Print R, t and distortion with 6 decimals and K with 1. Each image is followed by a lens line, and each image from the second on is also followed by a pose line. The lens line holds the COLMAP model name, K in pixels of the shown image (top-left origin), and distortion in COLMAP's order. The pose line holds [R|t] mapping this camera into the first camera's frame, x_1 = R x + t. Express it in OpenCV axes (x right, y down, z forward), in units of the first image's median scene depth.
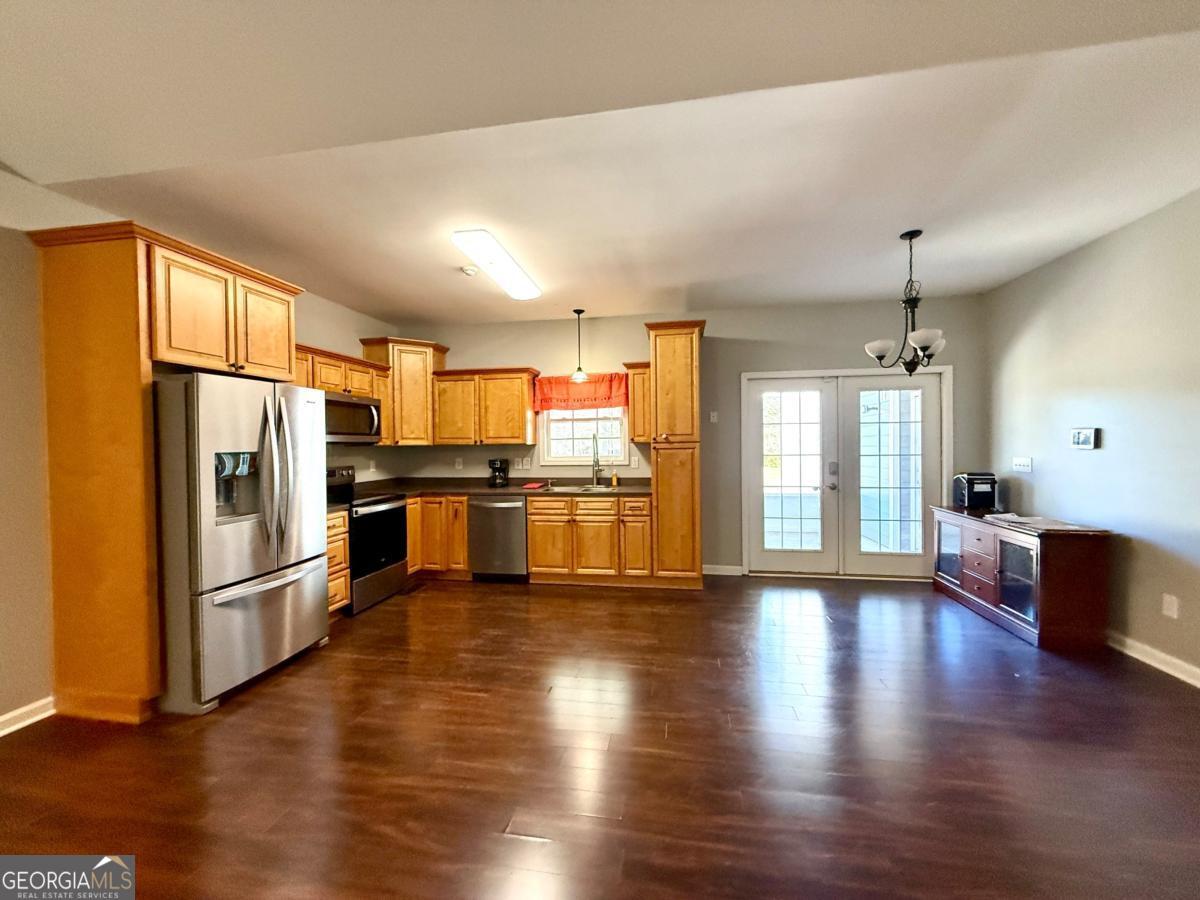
lens RADIAL K [[478.8, 0, 599.7], [0, 478.8, 450.1], [0, 0, 1]] dist [-0.001168, -0.000159]
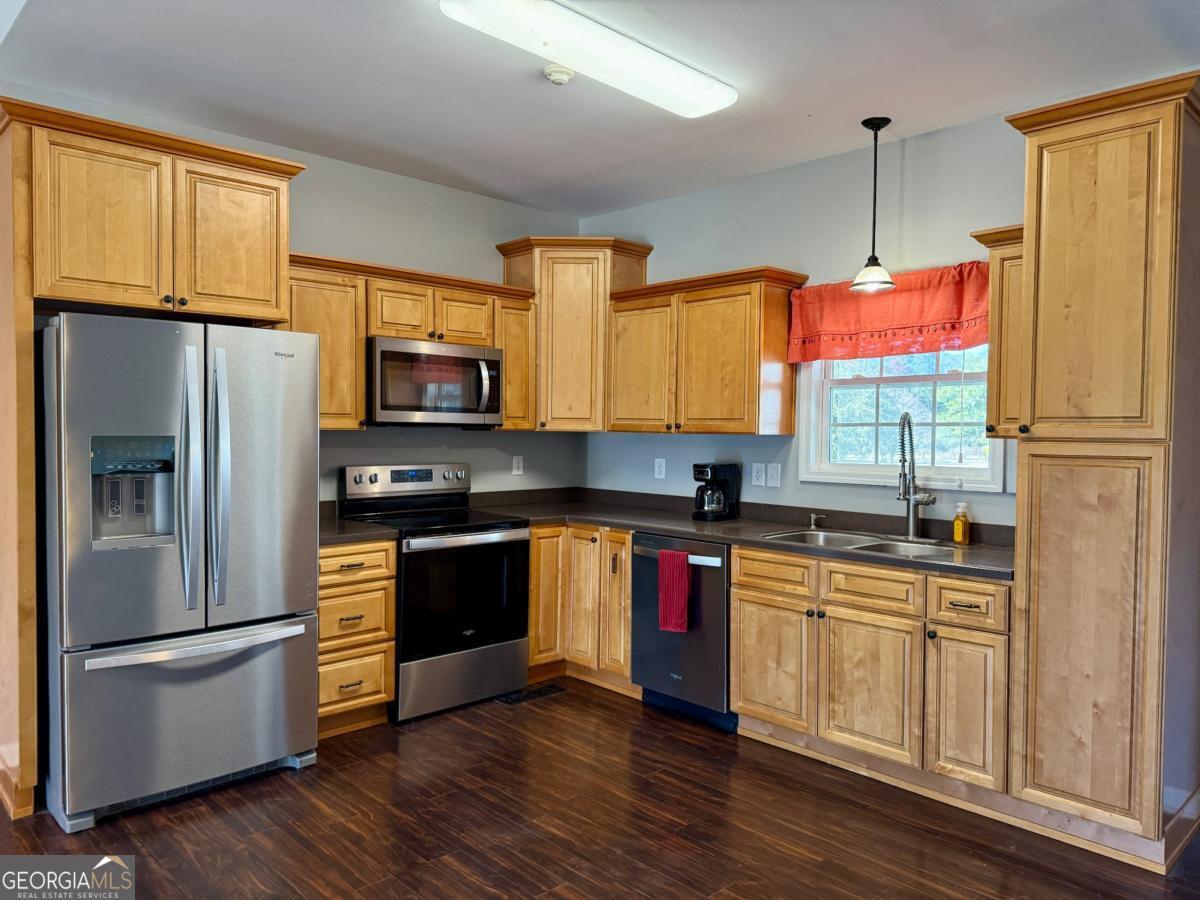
lens RADIAL K [[842.5, 0, 598.1], [0, 842.5, 447.3], [0, 0, 1]] dist [0.024087, -0.017781]
pose [[0.802932, 0.033554, -0.595126, 0.221732], [-0.029191, 0.999430, 0.016965, -0.009236], [0.595356, 0.003751, 0.803453, 0.257940]]
